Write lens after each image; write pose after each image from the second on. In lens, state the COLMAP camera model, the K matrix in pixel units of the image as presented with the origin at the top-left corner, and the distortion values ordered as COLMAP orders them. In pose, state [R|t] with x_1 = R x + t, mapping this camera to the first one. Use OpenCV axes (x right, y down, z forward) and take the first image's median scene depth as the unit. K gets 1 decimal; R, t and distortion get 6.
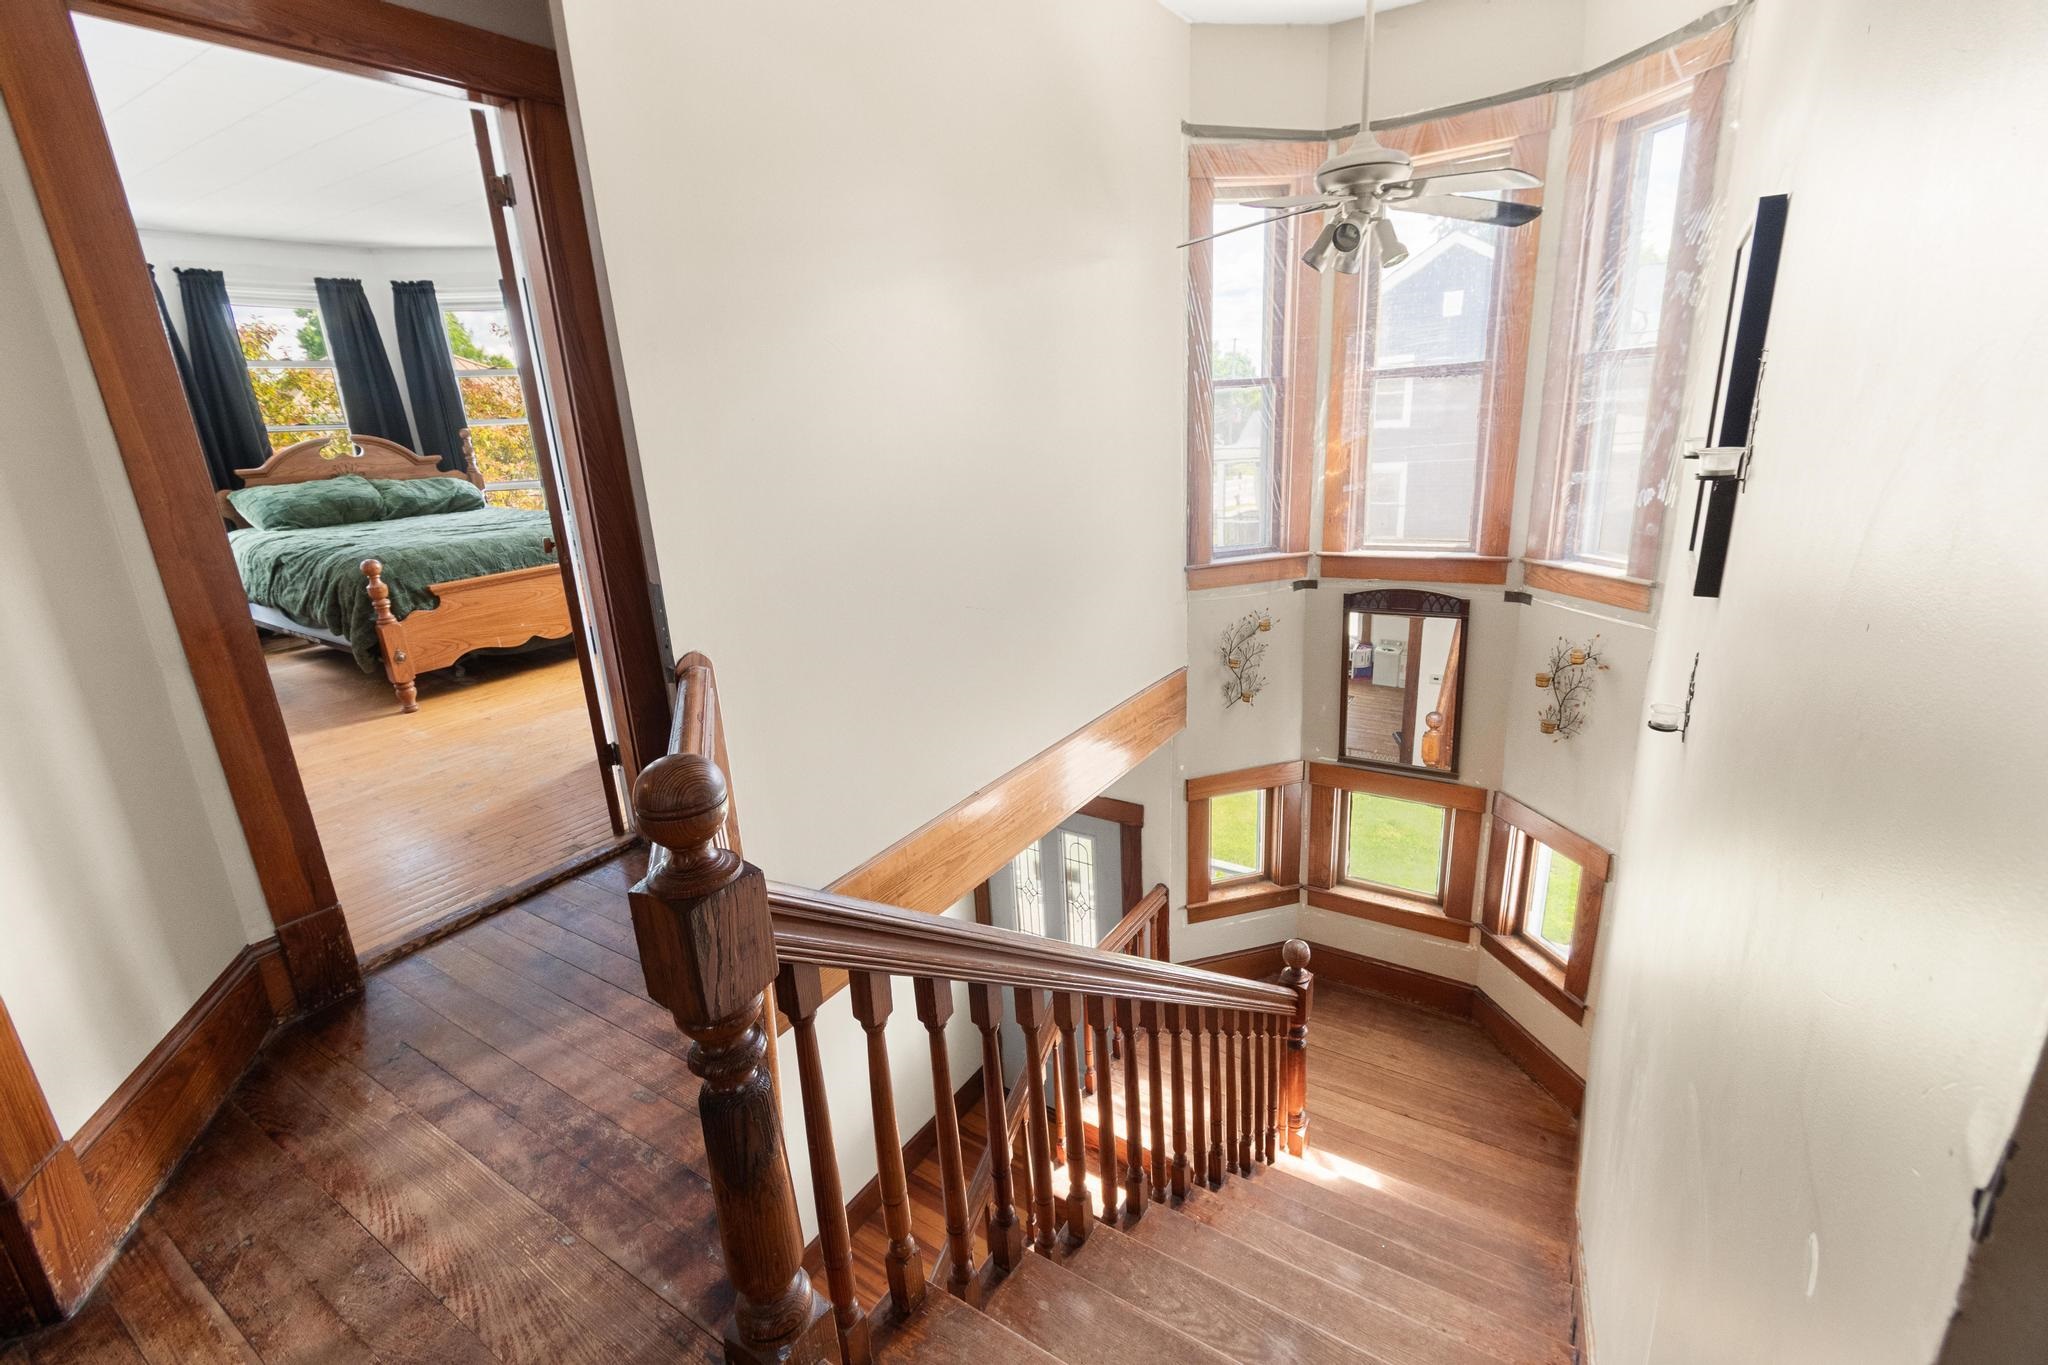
lens RADIAL K [[907.0, 0, 1028.9], [0, 907.0, 674.7], [0, 0, 1]] dist [0.000827, -0.000653]
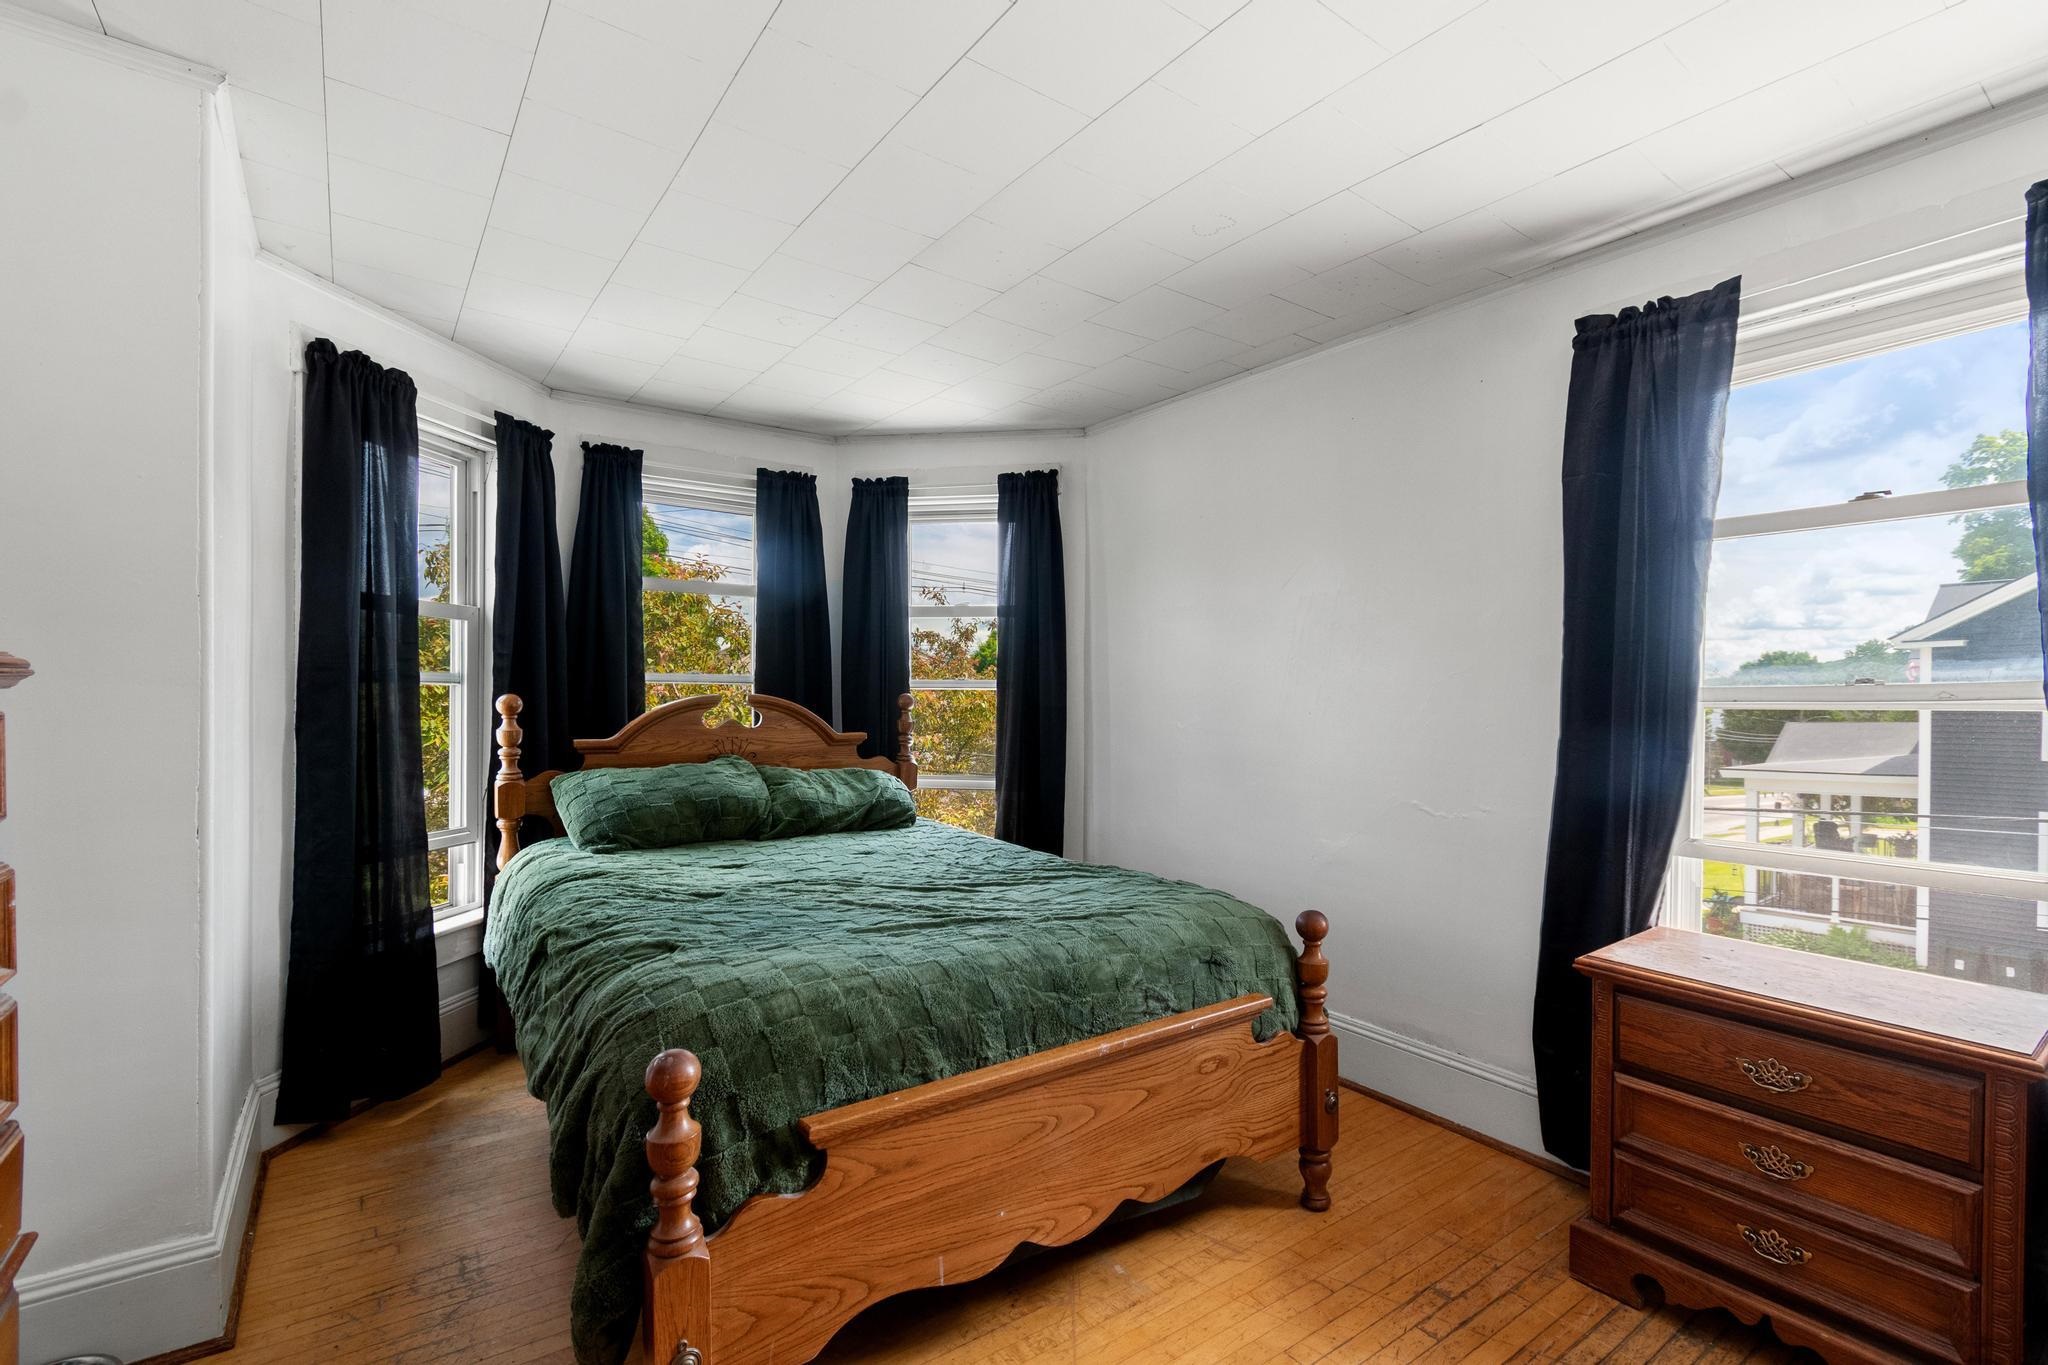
lens RADIAL K [[929.1, 0, 1027.6], [0, 929.1, 693.4], [0, 0, 1]] dist [-0.002003, -0.000110]
pose [[0.933707, 0.050817, -0.354414, -0.365329], [-0.149054, 0.955190, -0.255723, -0.138001], [0.325538, 0.291597, 0.899442, 0.518678]]
